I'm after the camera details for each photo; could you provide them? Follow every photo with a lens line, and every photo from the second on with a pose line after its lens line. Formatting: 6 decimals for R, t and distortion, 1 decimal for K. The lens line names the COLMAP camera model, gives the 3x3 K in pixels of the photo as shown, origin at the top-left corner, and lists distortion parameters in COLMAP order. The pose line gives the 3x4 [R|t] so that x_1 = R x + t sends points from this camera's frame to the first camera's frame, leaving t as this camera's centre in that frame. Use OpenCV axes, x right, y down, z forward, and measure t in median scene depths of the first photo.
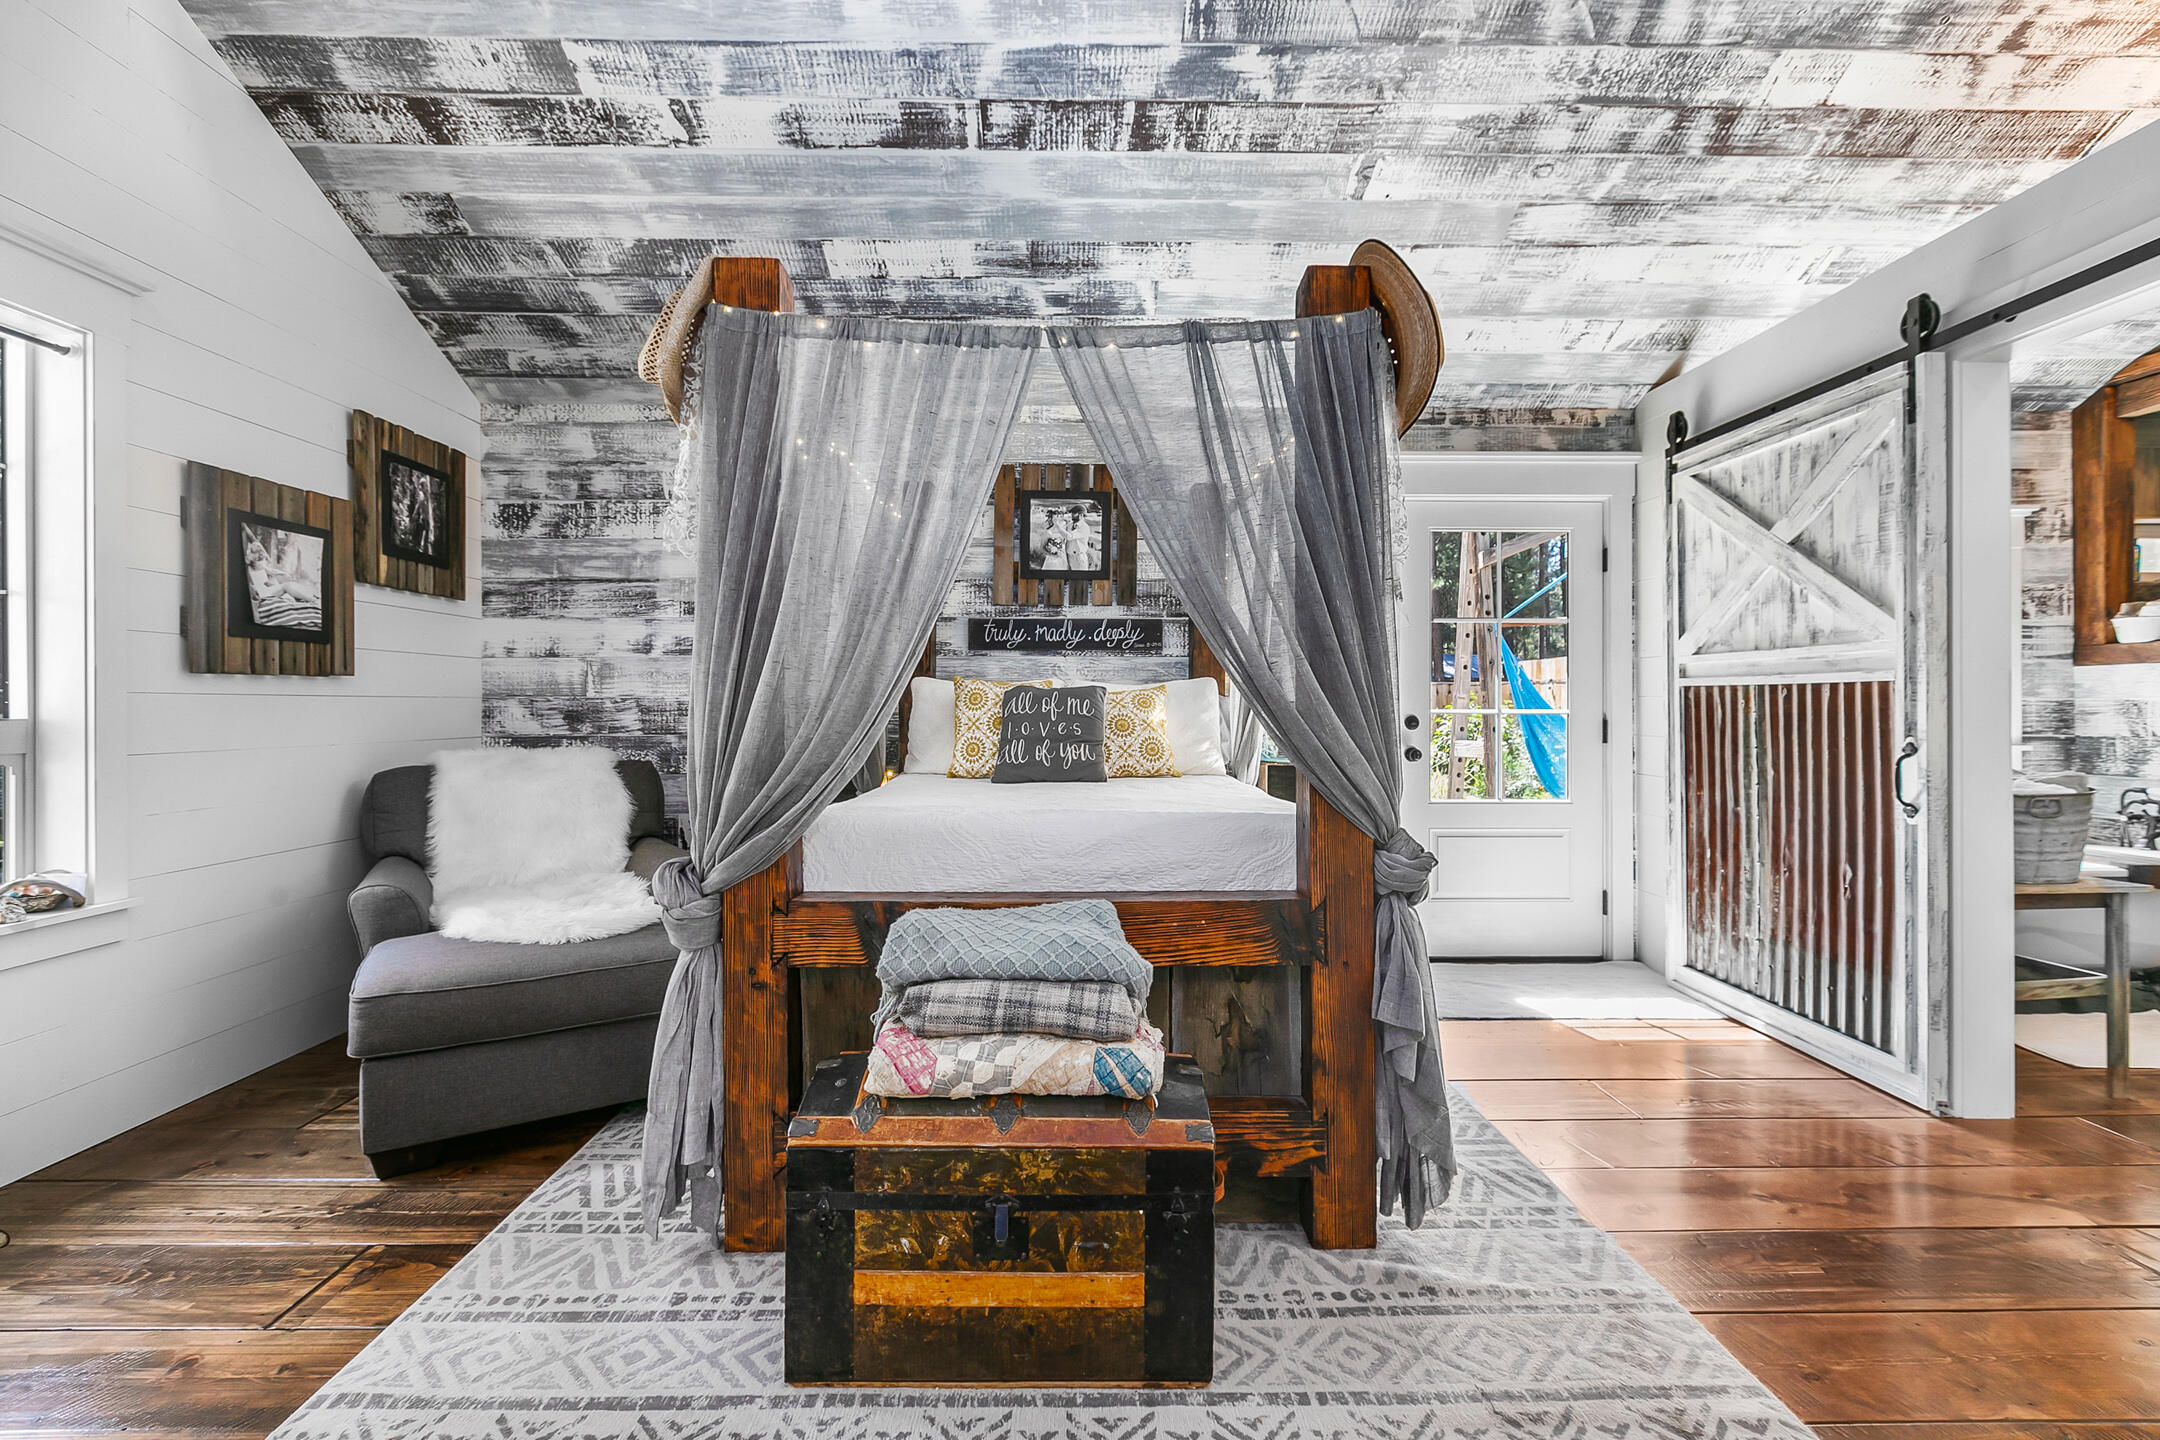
lens RADIAL K [[972.1, 0, 1078.0], [0, 972.1, 709.1], [0, 0, 1]] dist [0.003693, 0.000164]
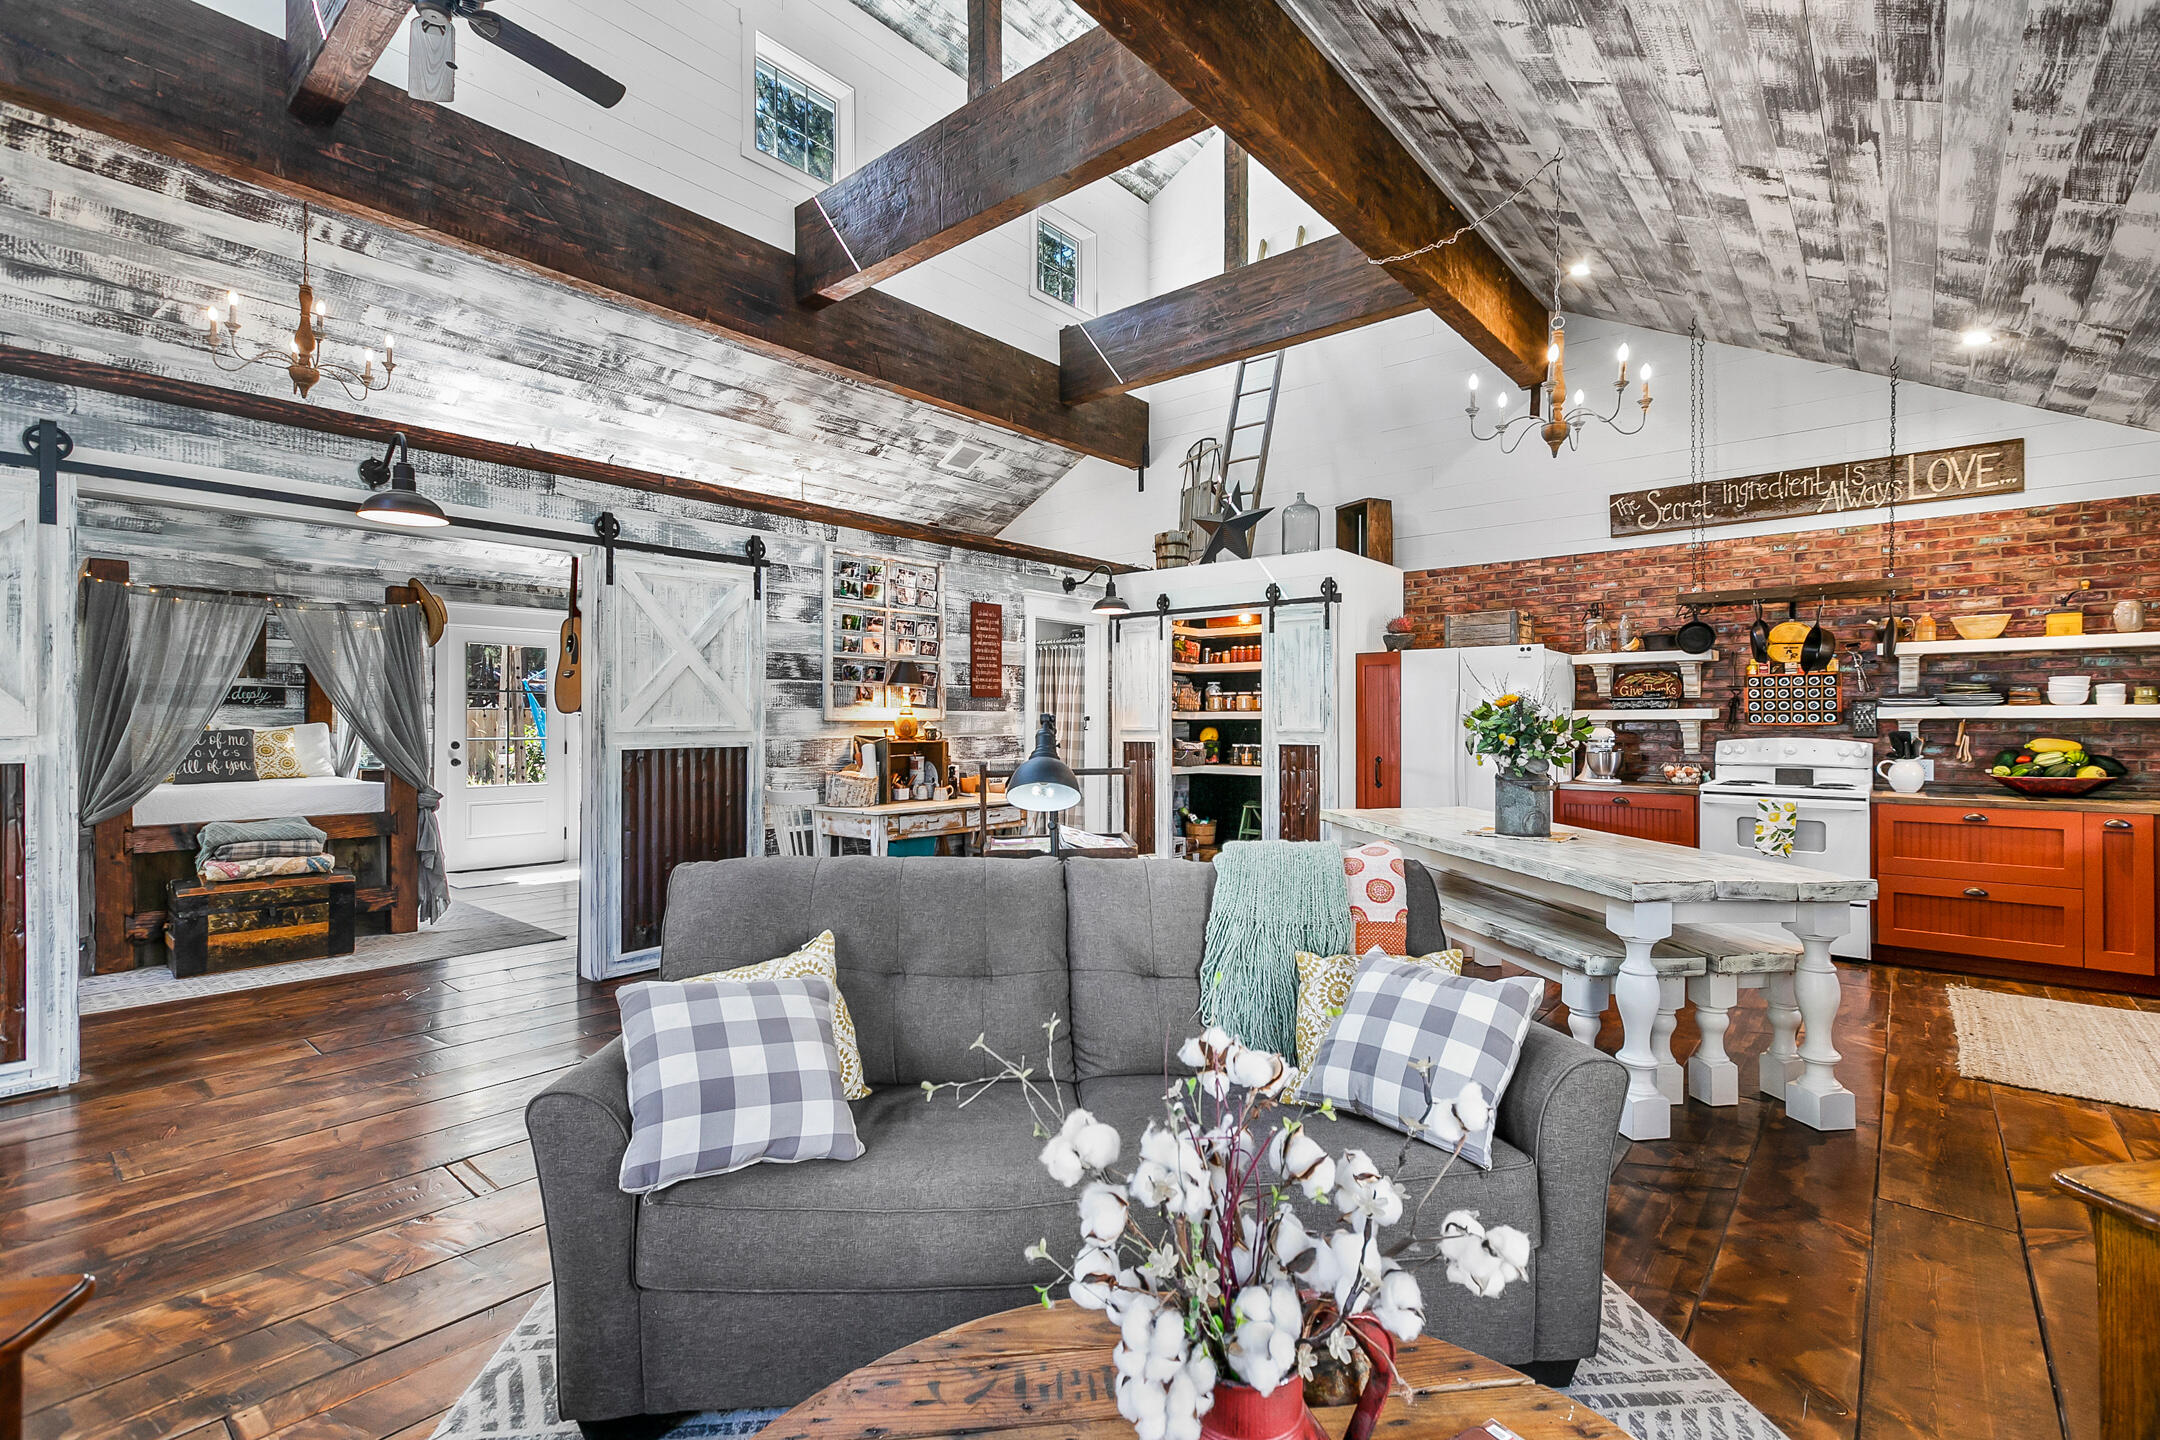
lens RADIAL K [[972.1, 0, 1088.7], [0, 972.1, 719.2], [0, 0, 1]] dist [0.003693, 0.000164]
pose [[0.654040, 0.002938, 0.756454, -0.569516], [-0.001174, 0.999995, -0.002869, -0.066841], [-0.756459, 0.000989, 0.654040, -2.356254]]
